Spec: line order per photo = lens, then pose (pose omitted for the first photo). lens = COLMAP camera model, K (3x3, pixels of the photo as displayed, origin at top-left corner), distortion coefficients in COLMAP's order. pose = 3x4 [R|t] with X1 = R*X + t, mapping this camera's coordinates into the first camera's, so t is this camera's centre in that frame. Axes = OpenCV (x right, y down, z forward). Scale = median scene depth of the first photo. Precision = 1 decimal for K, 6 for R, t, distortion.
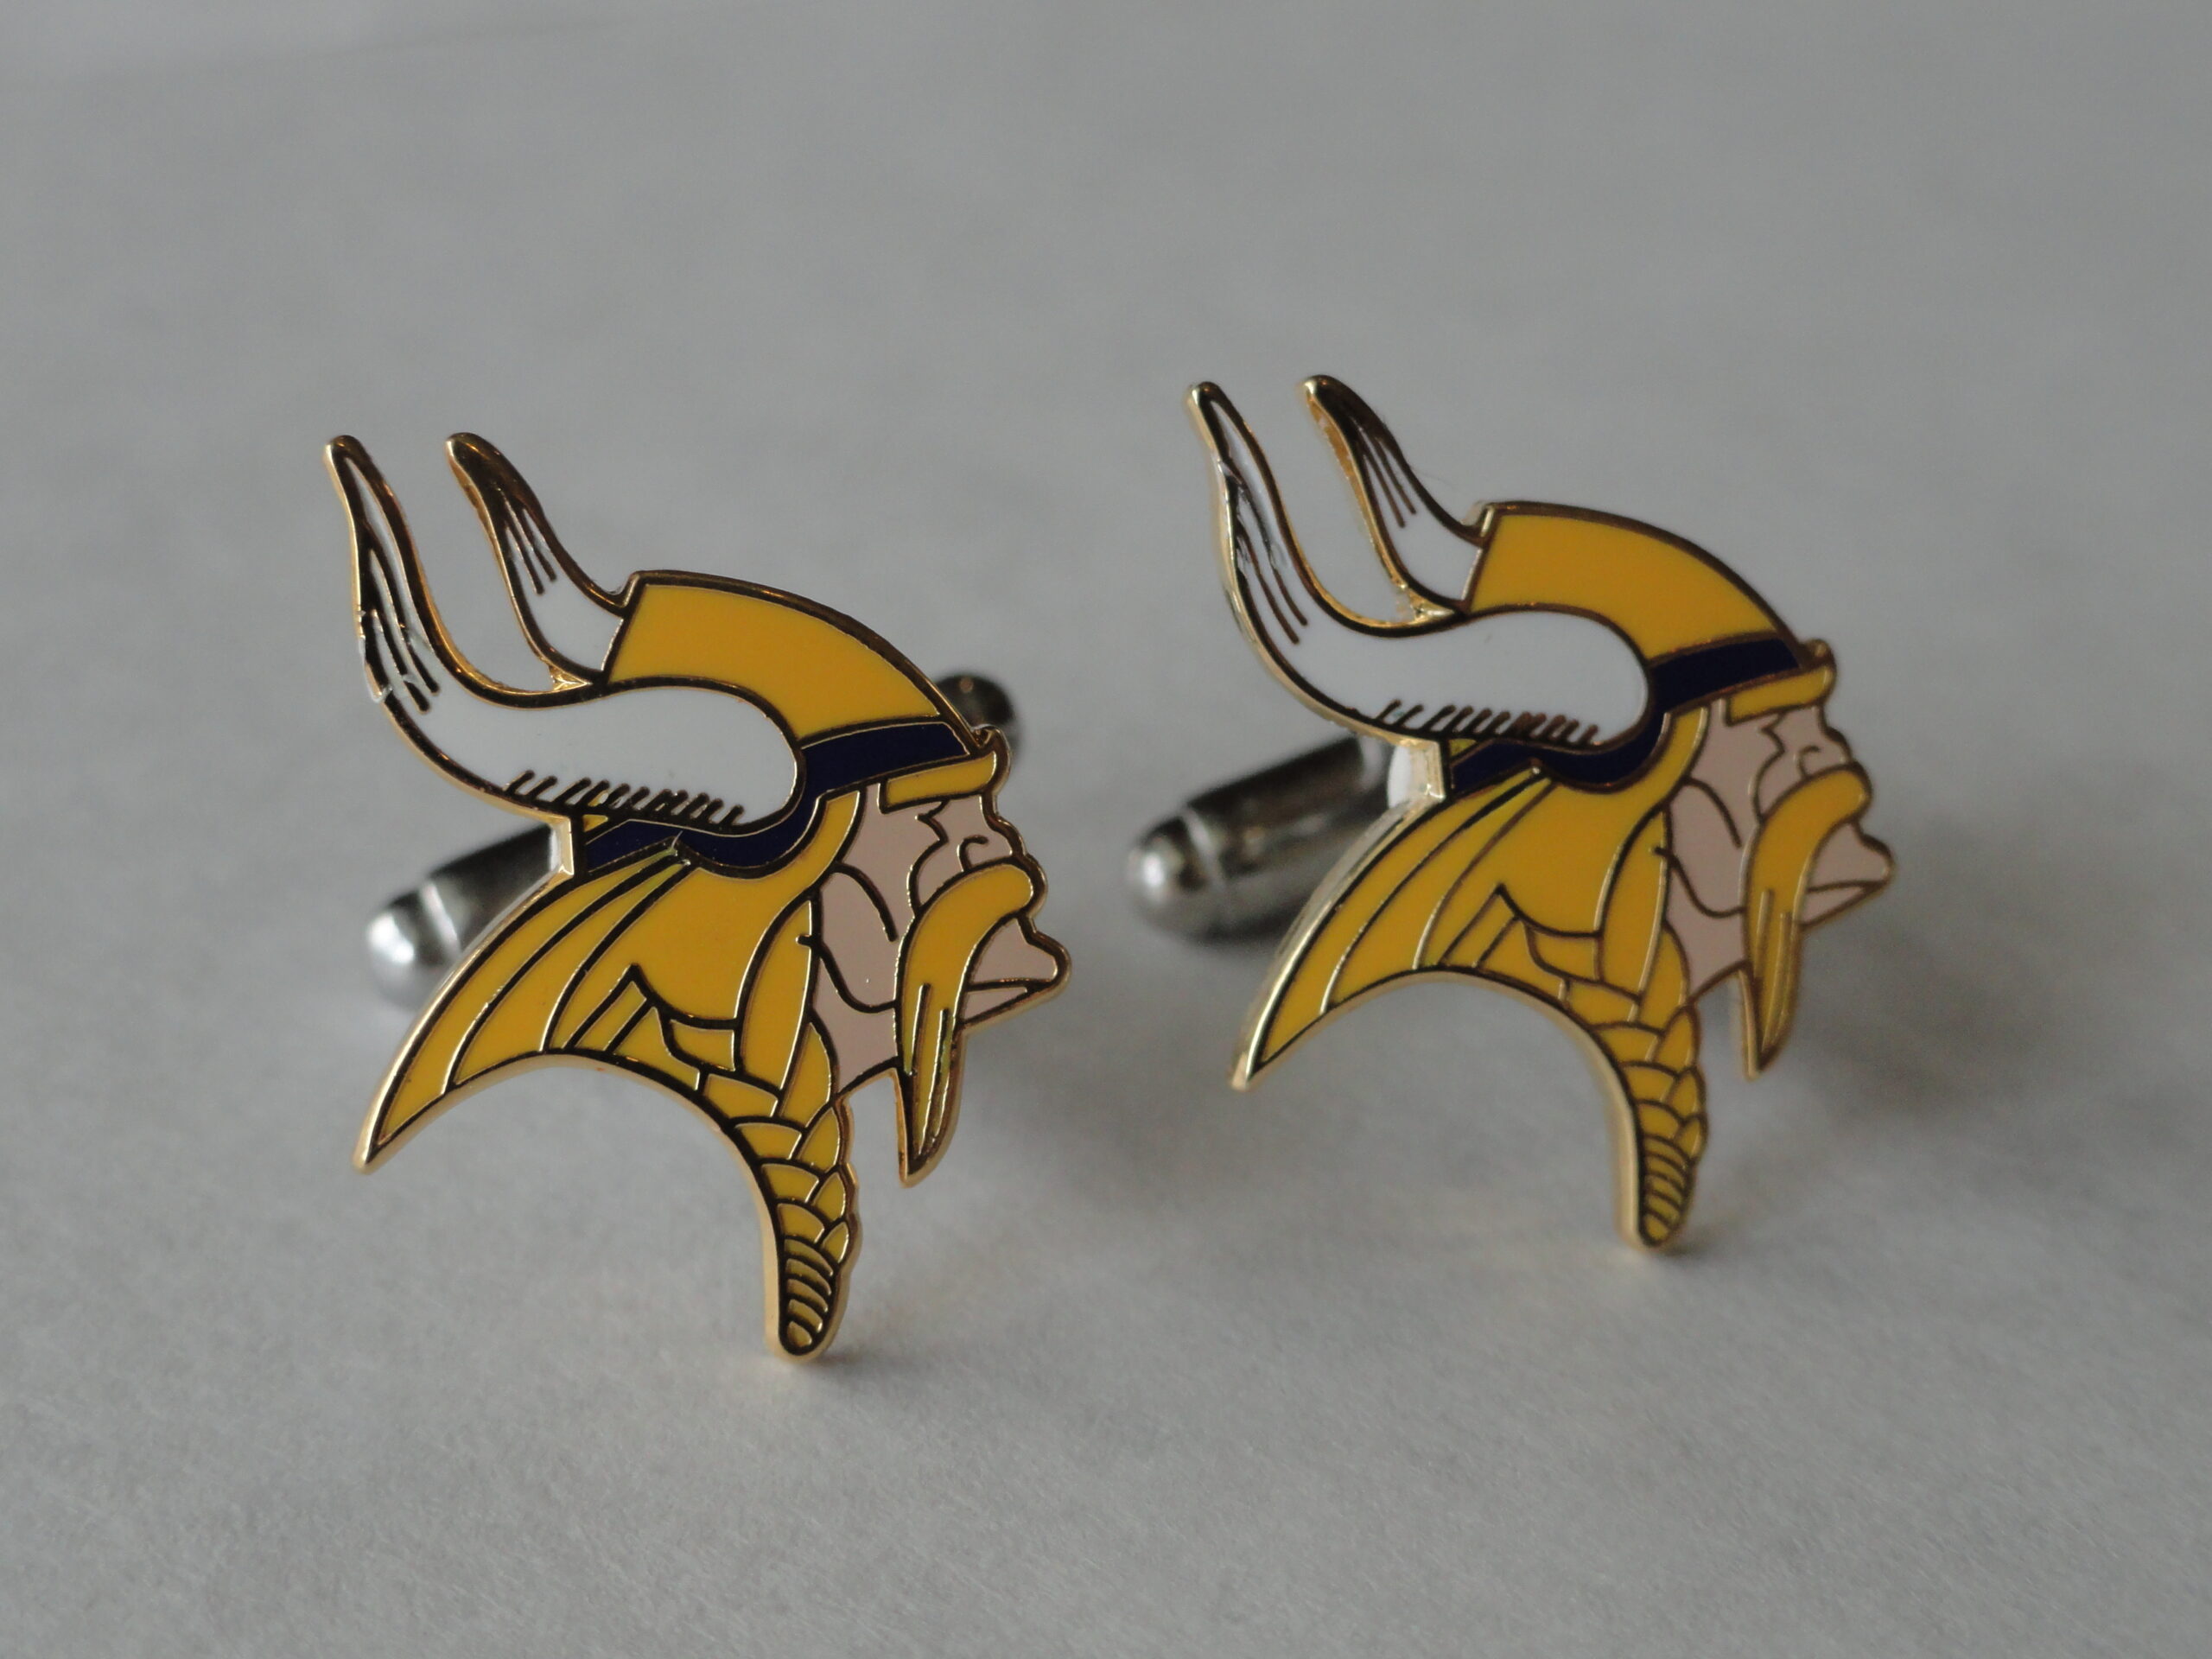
lens RADIAL K [[4465.7, 0, 1125.2], [0, 4465.7, 822.2], [0, 0, 1]] dist [-0.291864, 0.000000]
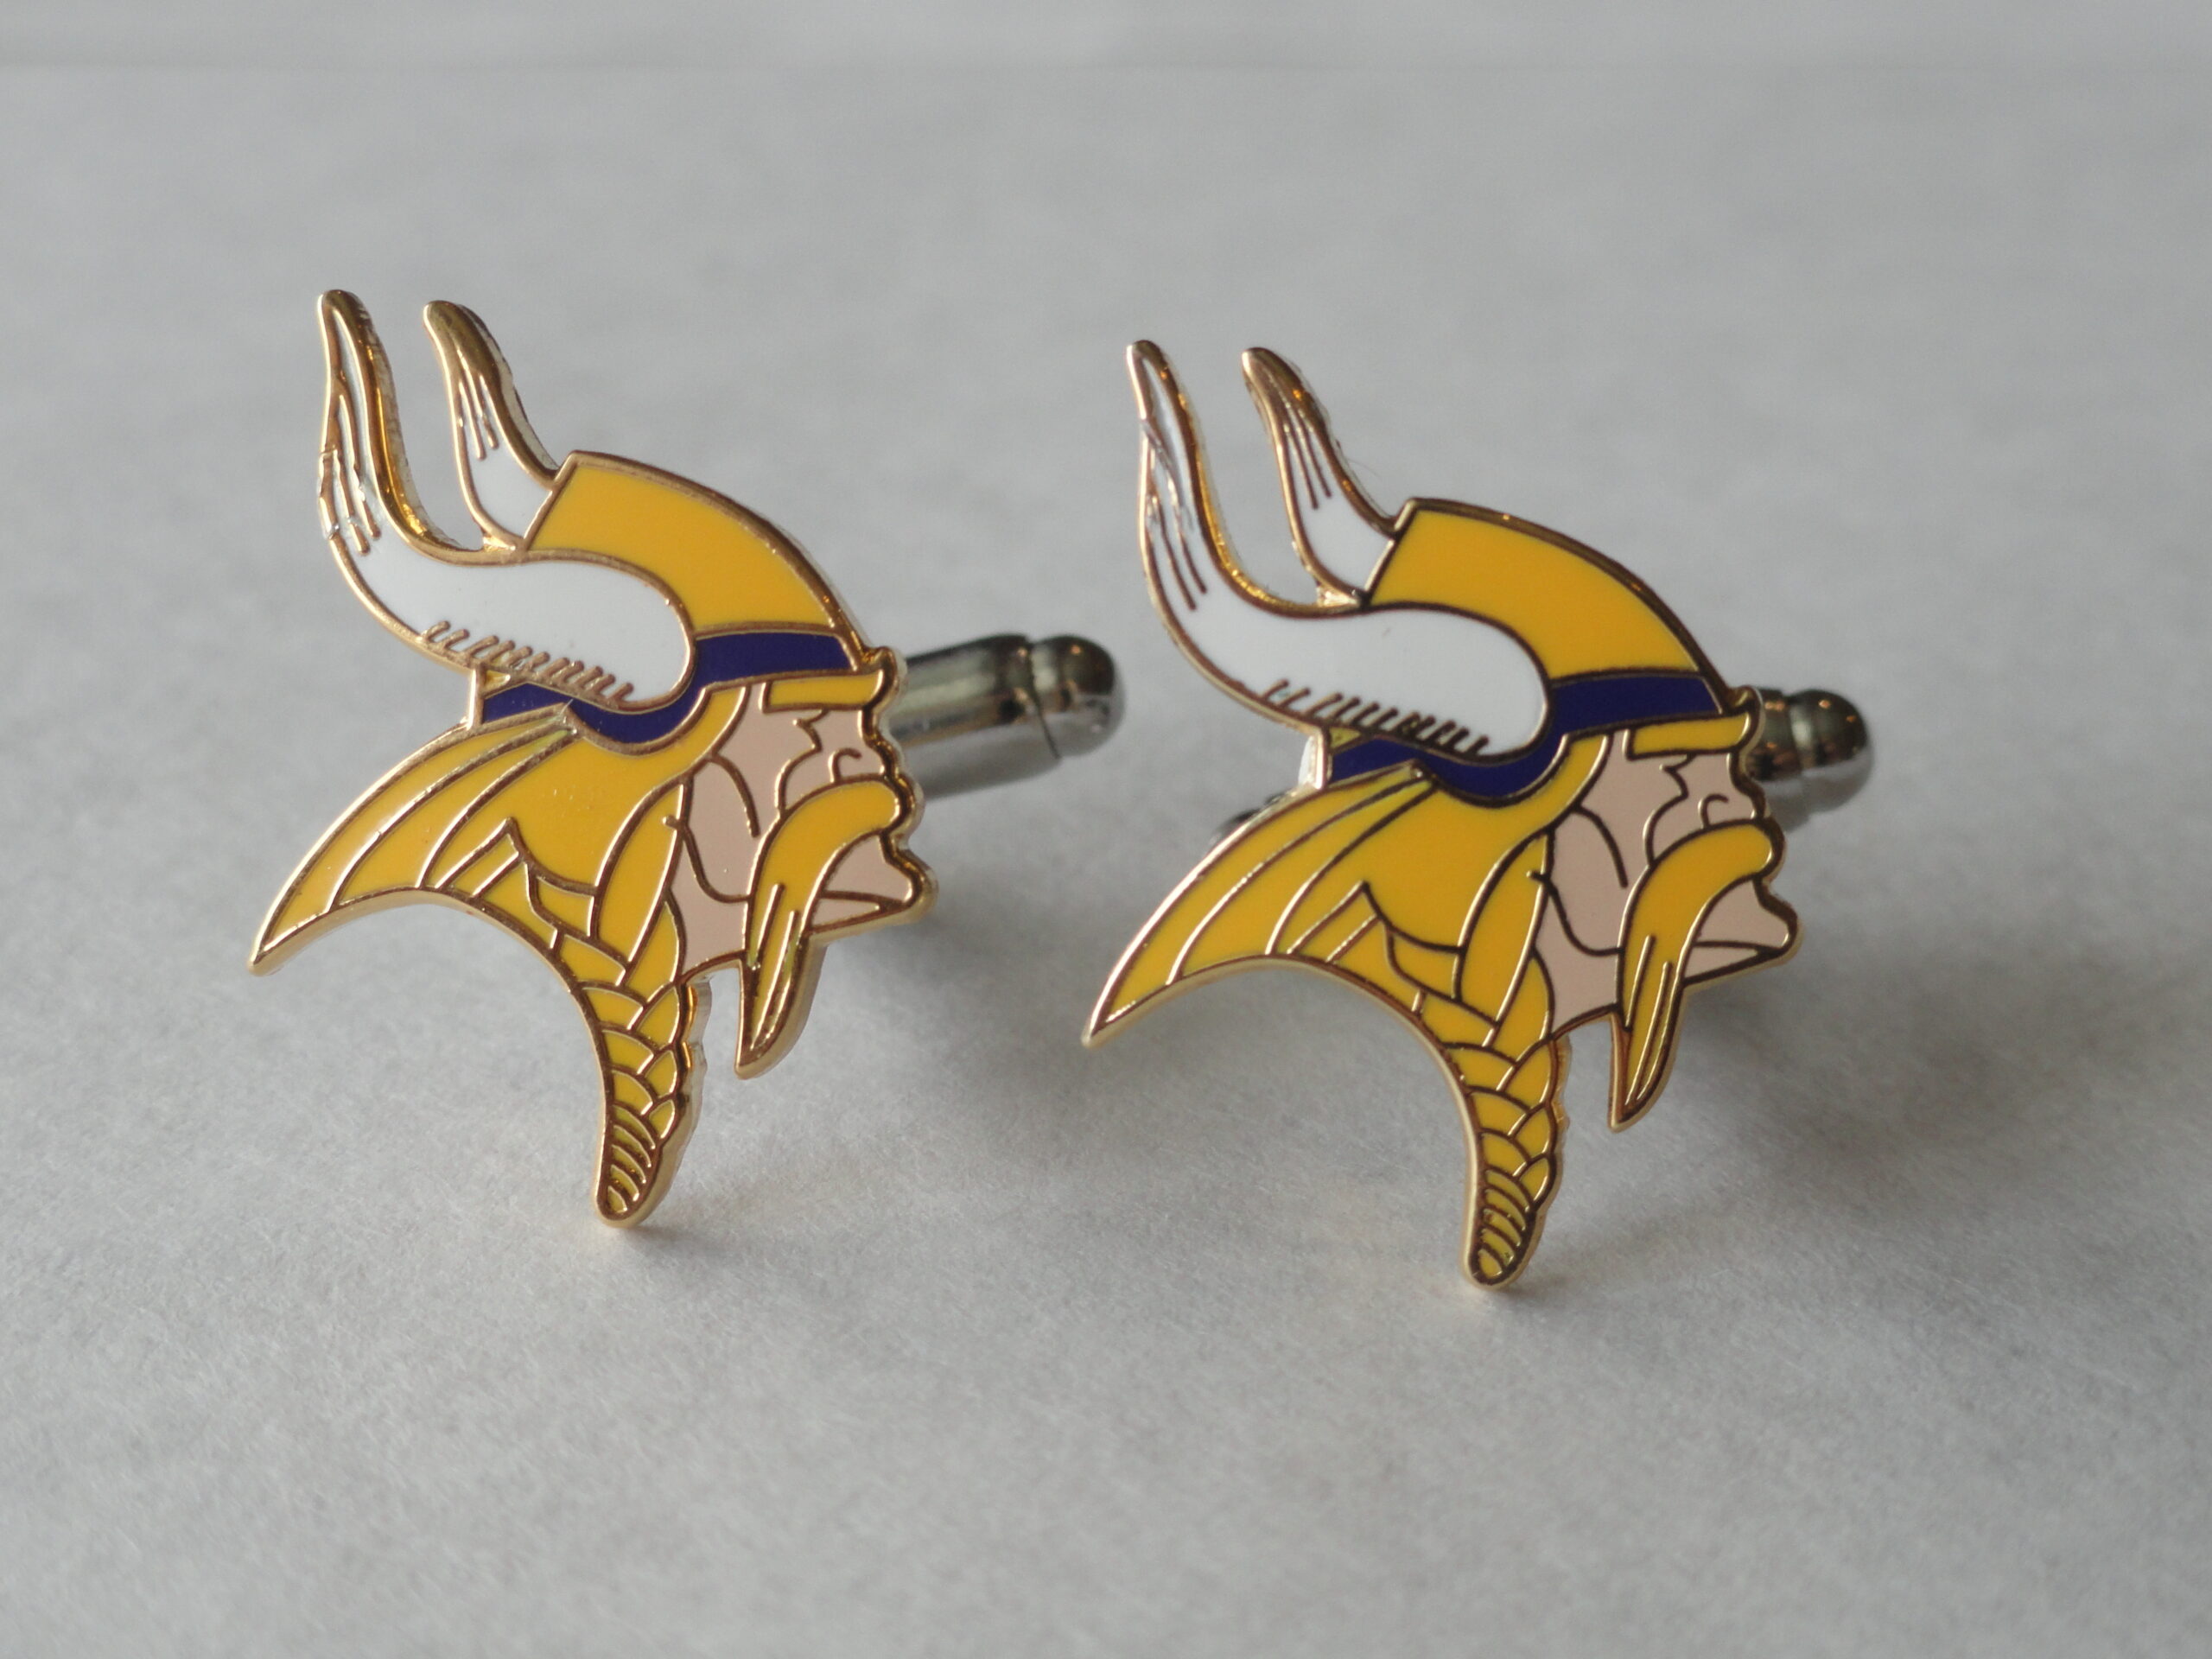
lens RADIAL K [[4465.7, 0, 1117.5], [0, 4465.7, 837.7], [0, 0, 1]] dist [-0.291864, 0.000000]
pose [[0.934425, 0.149218, -0.323395, 0.357497], [-0.161923, 0.986723, -0.012579, 0.026026], [0.317224, 0.064119, 0.946180, 0.051570]]
